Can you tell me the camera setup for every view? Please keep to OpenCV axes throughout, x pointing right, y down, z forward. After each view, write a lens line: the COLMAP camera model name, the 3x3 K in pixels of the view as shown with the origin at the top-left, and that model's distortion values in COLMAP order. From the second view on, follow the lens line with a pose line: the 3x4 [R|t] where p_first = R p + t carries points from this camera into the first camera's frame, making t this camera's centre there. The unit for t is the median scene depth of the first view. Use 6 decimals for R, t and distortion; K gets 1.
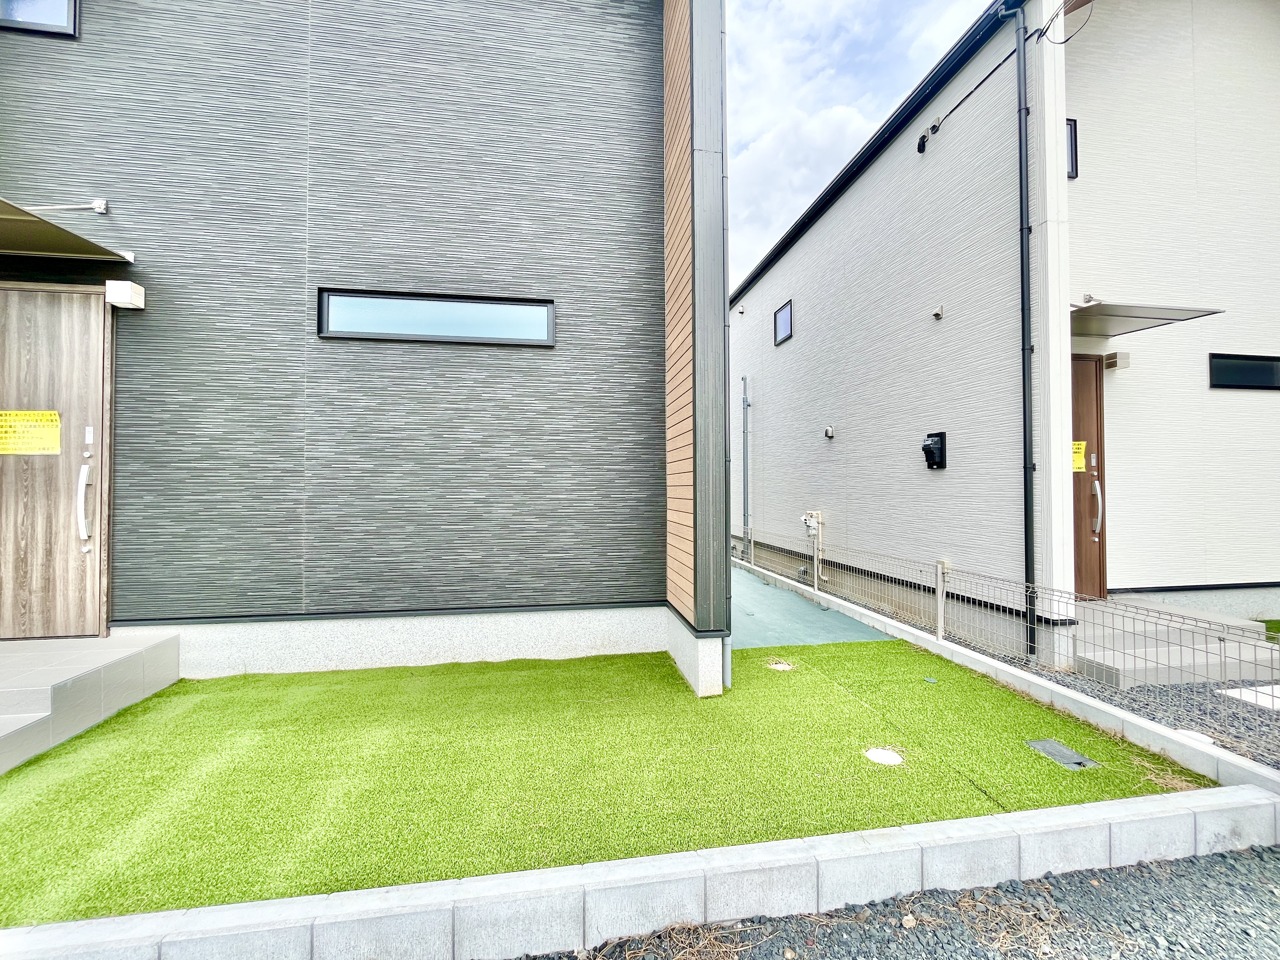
lens RADIAL K [[517.2, 0, 645.3], [0, 517.2, 482.5], [0, 0, 1]] dist [-0.001746, -0.000968]
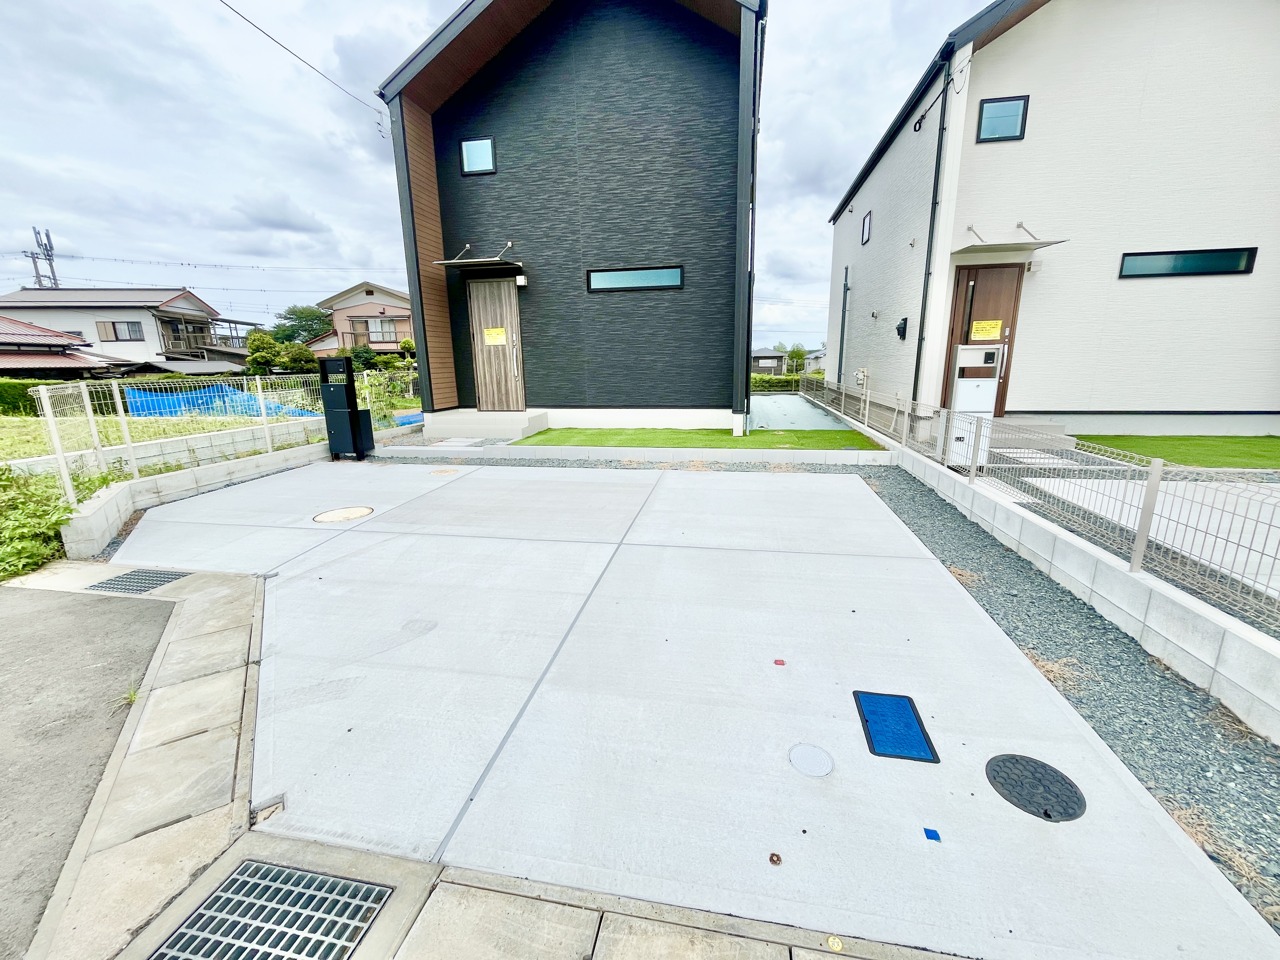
lens RADIAL K [[517.2, 0, 642.7], [0, 517.2, 477.5], [0, 0, 1]] dist [-0.001746, -0.000968]
pose [[0.946547, 0.058157, -0.317281, 0.427984], [0.017016, 0.973240, 0.229159, 0.015307], [0.322118, -0.222309, 0.920228, -1.327439]]
